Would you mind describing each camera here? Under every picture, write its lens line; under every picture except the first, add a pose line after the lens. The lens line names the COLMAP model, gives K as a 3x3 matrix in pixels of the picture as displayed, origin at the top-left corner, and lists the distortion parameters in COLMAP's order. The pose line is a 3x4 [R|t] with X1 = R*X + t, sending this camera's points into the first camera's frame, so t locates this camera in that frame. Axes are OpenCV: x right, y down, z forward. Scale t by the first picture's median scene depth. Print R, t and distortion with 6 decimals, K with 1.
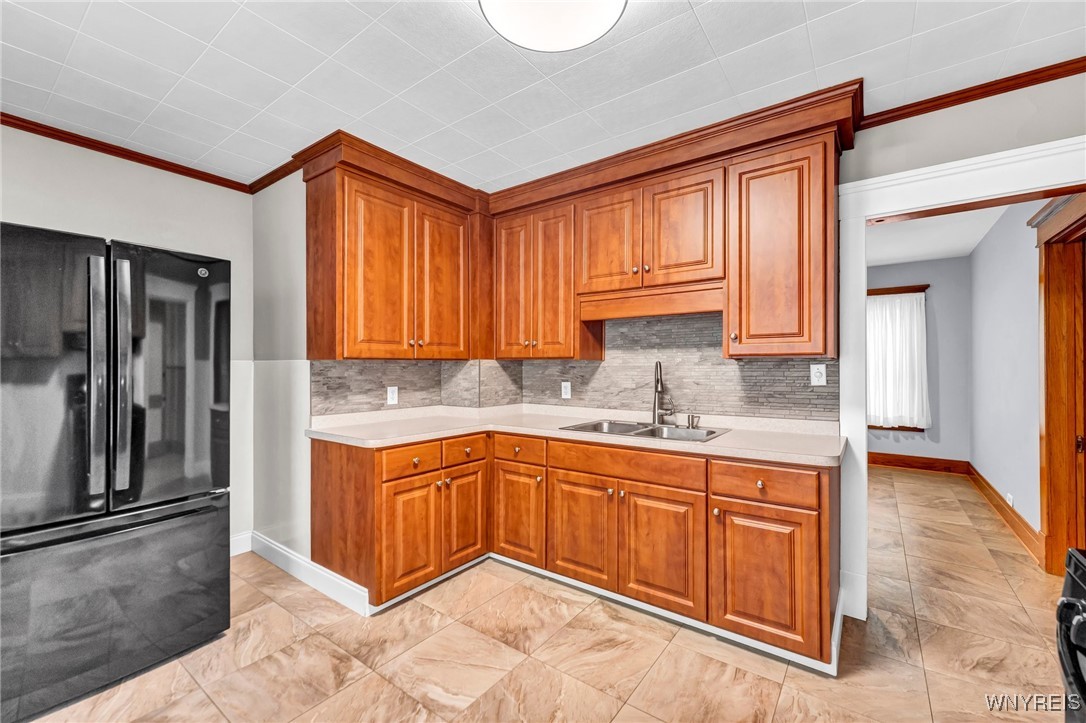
lens RADIAL K [[439.7, 0, 572.7], [0, 439.7, 367.0], [0, 0, 1]] dist [0.000330, 0.000146]
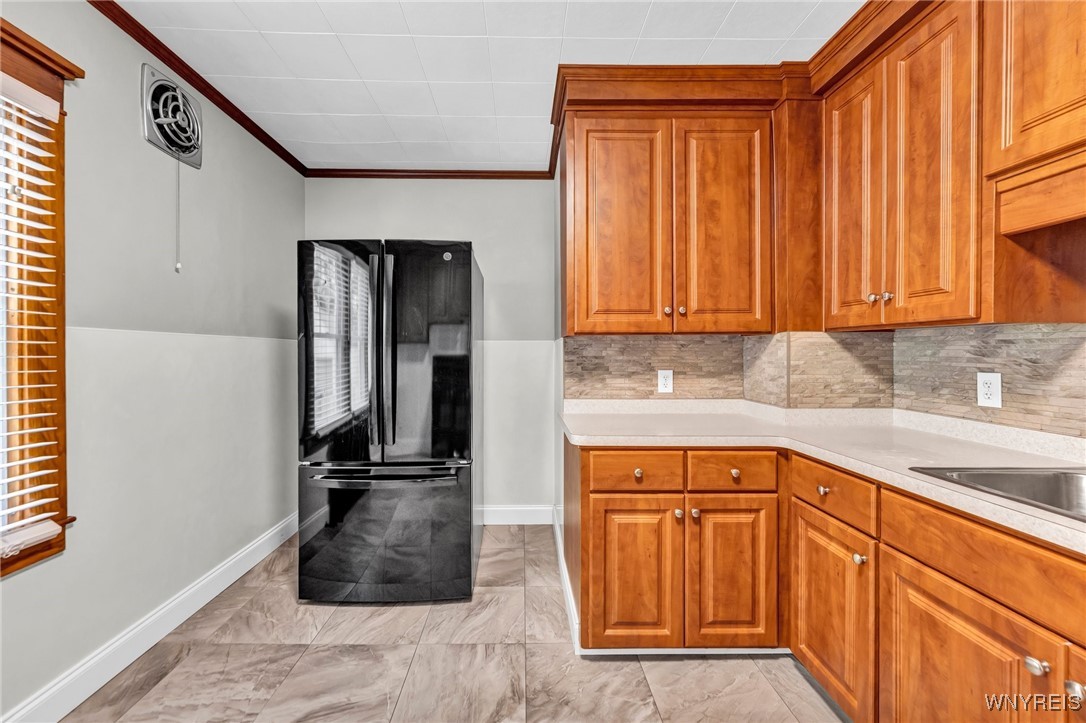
lens RADIAL K [[460.5, 0, 538.2], [0, 460.5, 352.9], [0, 0, 1]] dist [-0.001364, -0.000157]
pose [[0.565632, 0.000619, -0.824658, 0.147451], [0.000284, 1.000000, 0.000946, 0.014160], [0.824658, -0.000769, 0.565631, 0.376640]]
